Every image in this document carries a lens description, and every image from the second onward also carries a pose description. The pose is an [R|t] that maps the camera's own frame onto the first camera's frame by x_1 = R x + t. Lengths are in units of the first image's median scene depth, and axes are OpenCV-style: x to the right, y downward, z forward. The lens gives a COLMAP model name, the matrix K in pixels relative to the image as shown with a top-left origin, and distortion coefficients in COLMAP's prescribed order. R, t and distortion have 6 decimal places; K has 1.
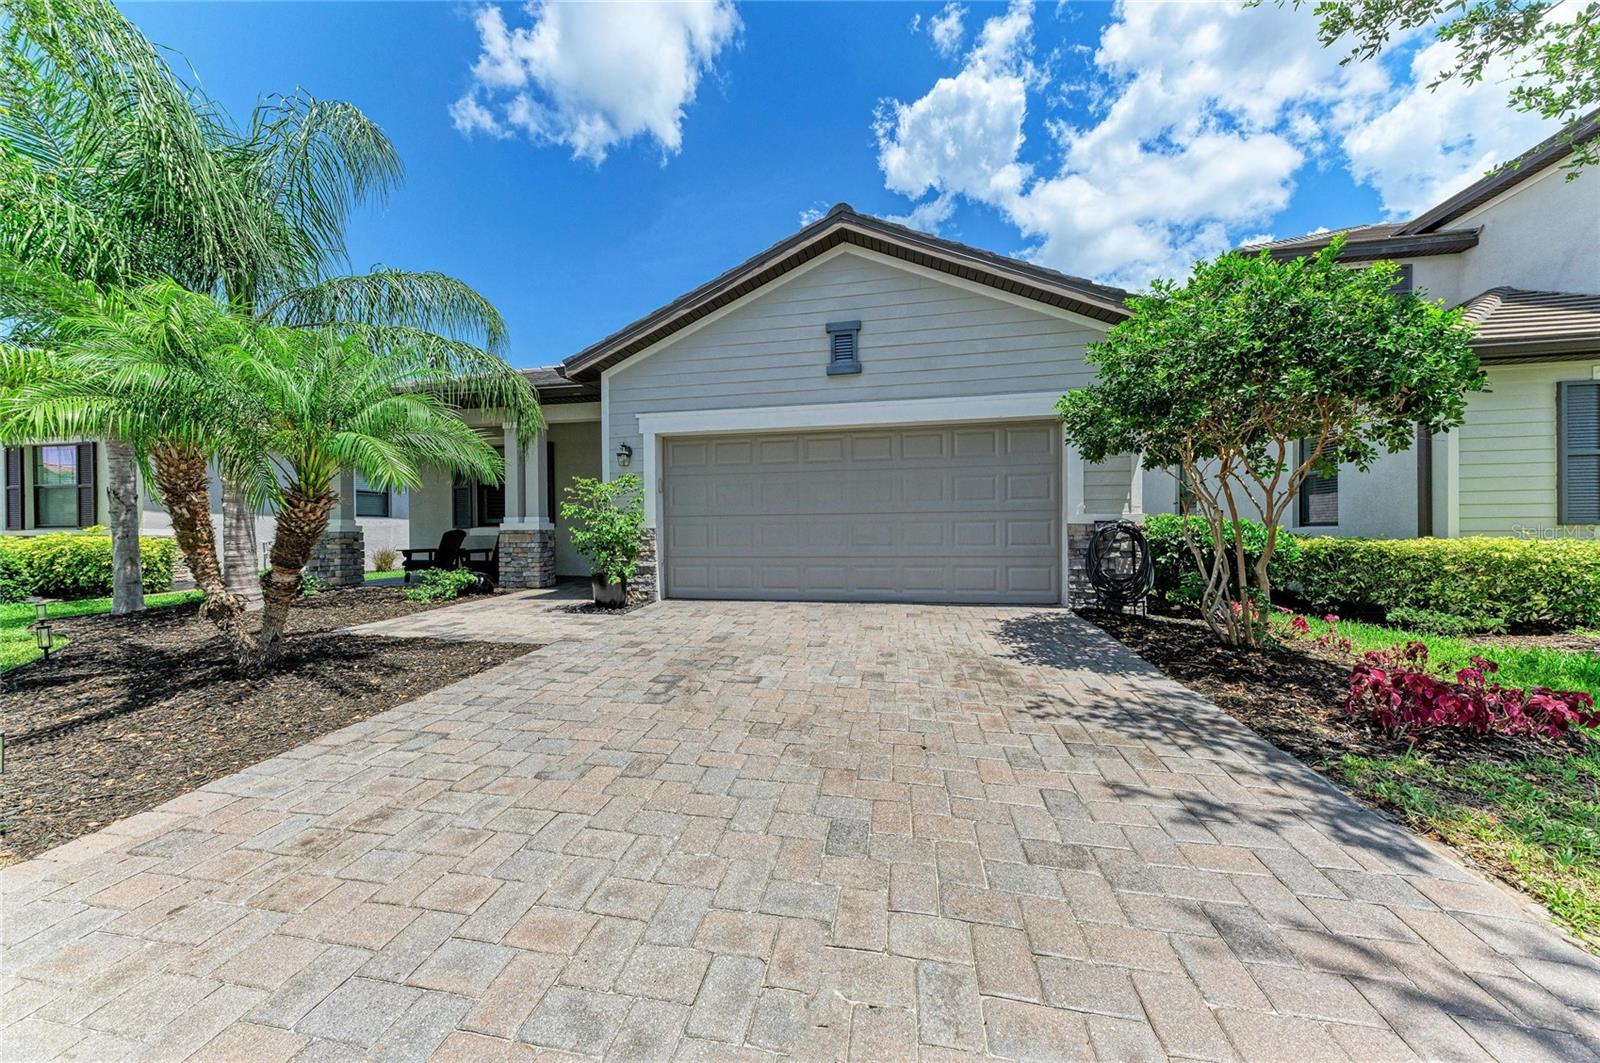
lens RADIAL K [[536.2, 0, 798.8], [0, 536.2, 534.0], [0, 0, 1]] dist [0.010402, 0.000057]
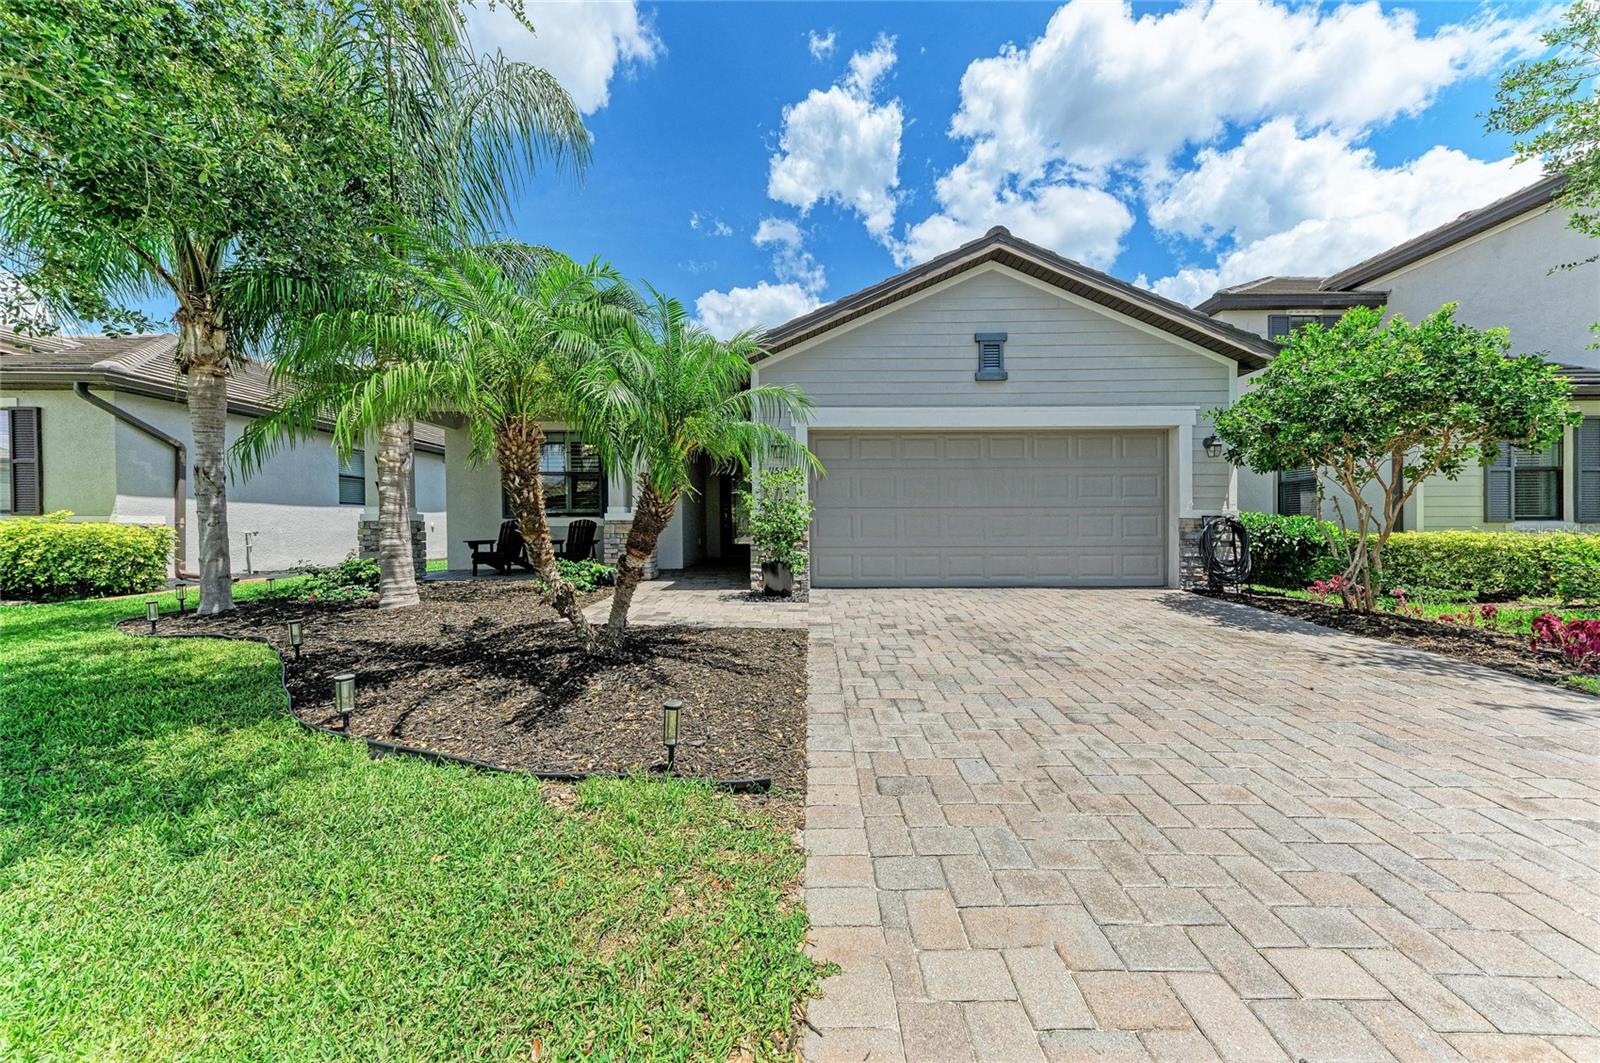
lens RADIAL K [[543.7, 0, 800.0], [0, 543.7, 531.5], [0, 0, 1]] dist [0.010507, -0.000173]
pose [[0.982700, 0.004500, 0.185149, -0.508752], [-0.005211, 0.999981, 0.003350, 0.010128], [-0.185130, -0.004257, 0.982705, -0.026679]]
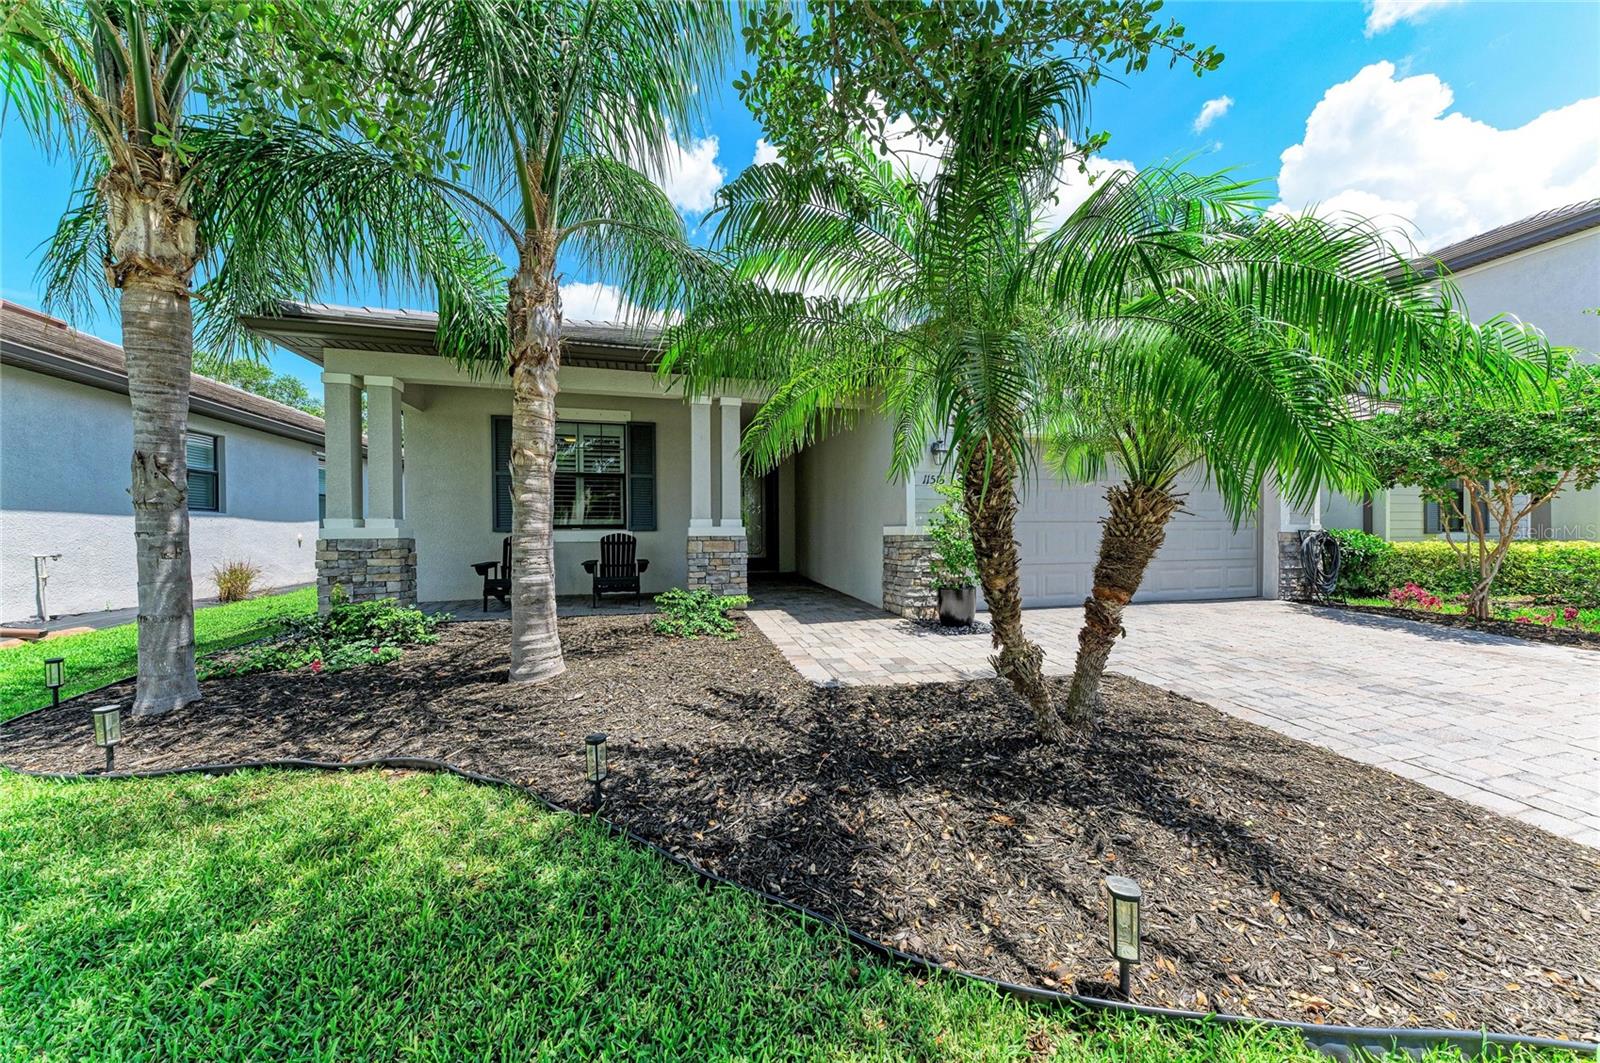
lens RADIAL K [[543.7, 0, 800.0], [0, 543.7, 531.5], [0, 0, 1]] dist [0.010507, -0.000173]
pose [[0.900022, 0.002487, 0.435837, -0.987453], [-0.000170, 0.999986, -0.005355, -0.013005], [-0.435844, 0.004746, 0.900009, 0.318563]]
